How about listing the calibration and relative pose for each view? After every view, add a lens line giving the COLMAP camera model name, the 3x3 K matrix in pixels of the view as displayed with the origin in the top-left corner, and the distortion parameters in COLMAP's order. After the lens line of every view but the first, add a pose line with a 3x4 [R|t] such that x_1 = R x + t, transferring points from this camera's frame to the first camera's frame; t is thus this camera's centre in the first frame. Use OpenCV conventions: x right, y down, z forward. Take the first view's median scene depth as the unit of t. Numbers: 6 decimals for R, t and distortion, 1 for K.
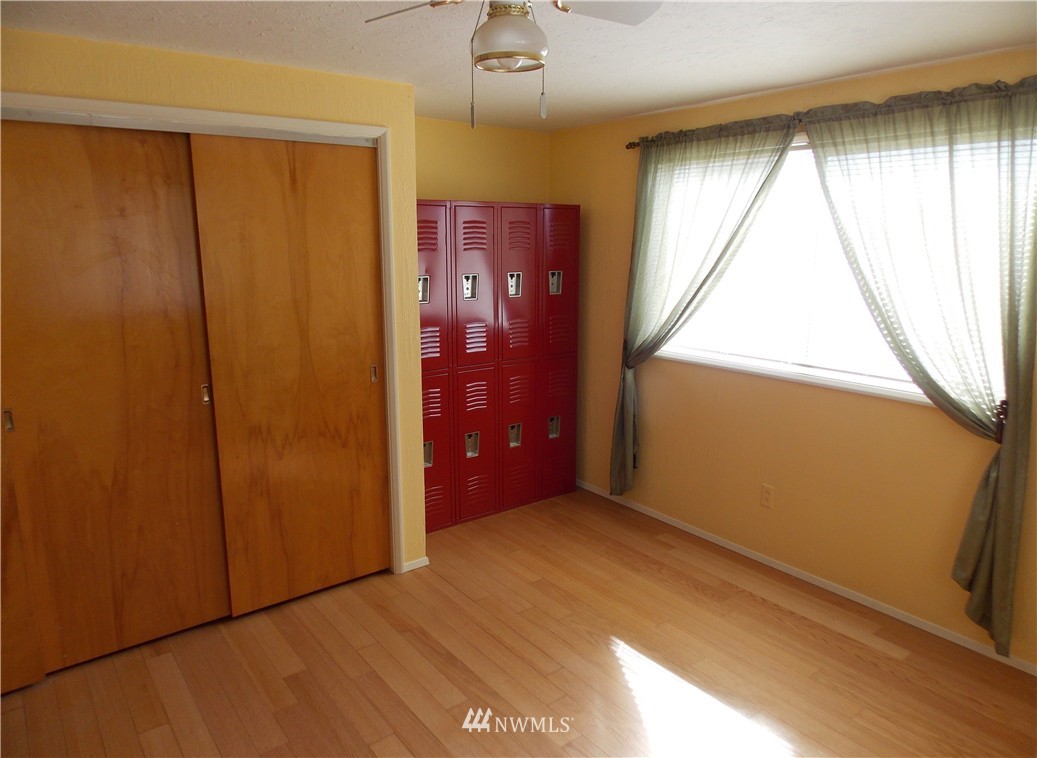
lens RADIAL K [[676.7, 0, 518.5], [0, 676.7, 379.0], [0, 0, 1]] dist [-0.034352, 0.004003]
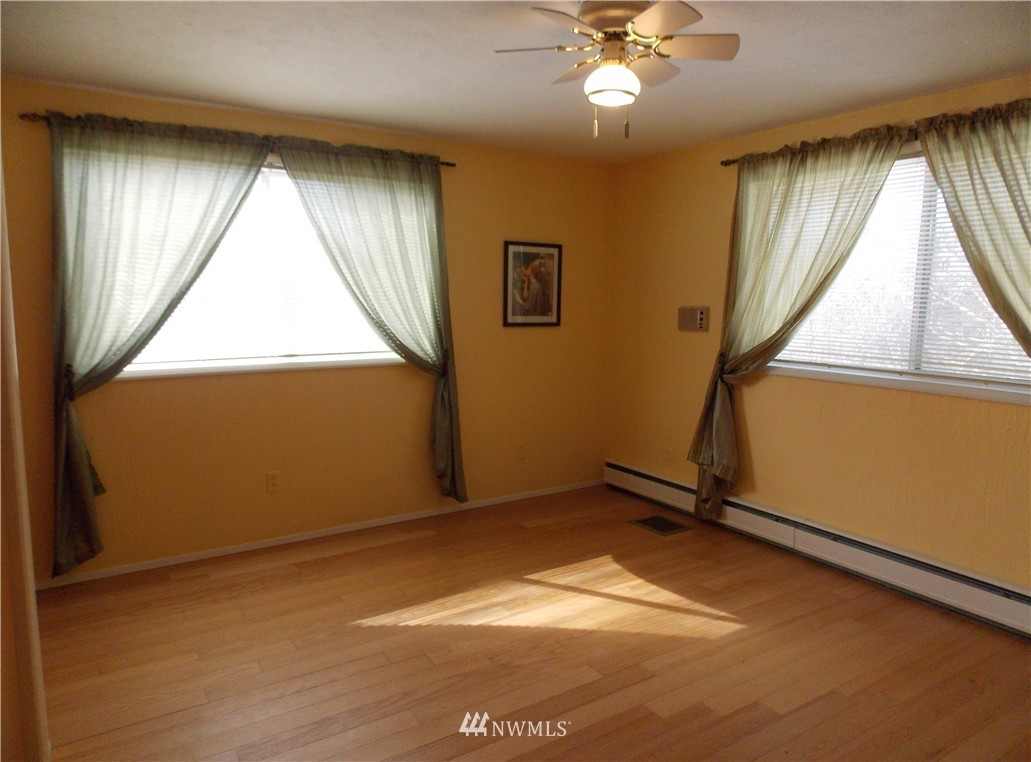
lens RADIAL K [[688.3, 0, 516.7], [0, 688.3, 377.6], [0, 0, 1]] dist [0.011584, -0.004754]
pose [[0.089228, -0.143798, 0.985576, -0.756562], [0.182698, 0.975097, 0.125728, -0.065911], [-0.979112, 0.168845, 0.113278, 0.517433]]
